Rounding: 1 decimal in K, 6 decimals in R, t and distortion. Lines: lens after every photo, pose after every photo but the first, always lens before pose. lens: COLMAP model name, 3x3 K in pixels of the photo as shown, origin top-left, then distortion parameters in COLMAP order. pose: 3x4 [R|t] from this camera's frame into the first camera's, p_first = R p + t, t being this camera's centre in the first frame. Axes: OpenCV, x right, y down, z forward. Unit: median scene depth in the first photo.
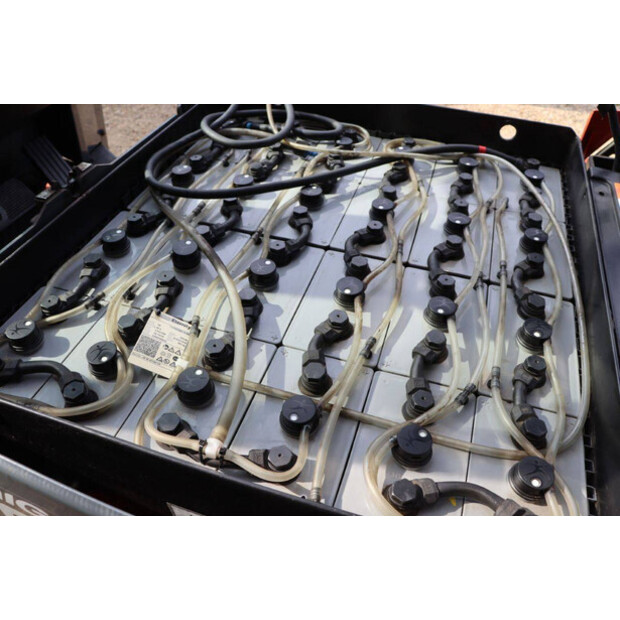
lens RADIAL K [[507.9, 0, 310.6], [0, 507.9, 308.1], [0, 0, 1]] dist [-0.128690, 0.049164]
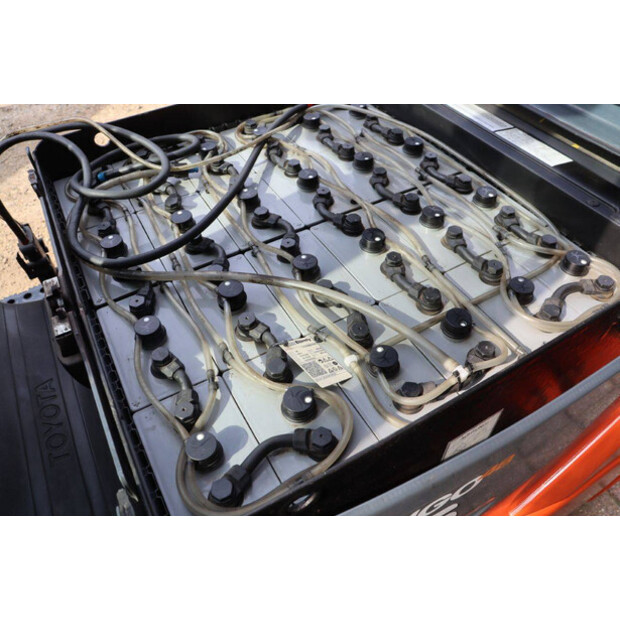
lens RADIAL K [[507.9, 0, 311.3], [0, 507.9, 311.2], [0, 0, 1]] dist [-0.128690, 0.049164]
pose [[0.666881, -0.556075, 0.496035, -0.726180], [0.535899, 0.820431, 0.199260, -0.216452], [-0.517766, 0.132942, 0.845130, 0.099702]]
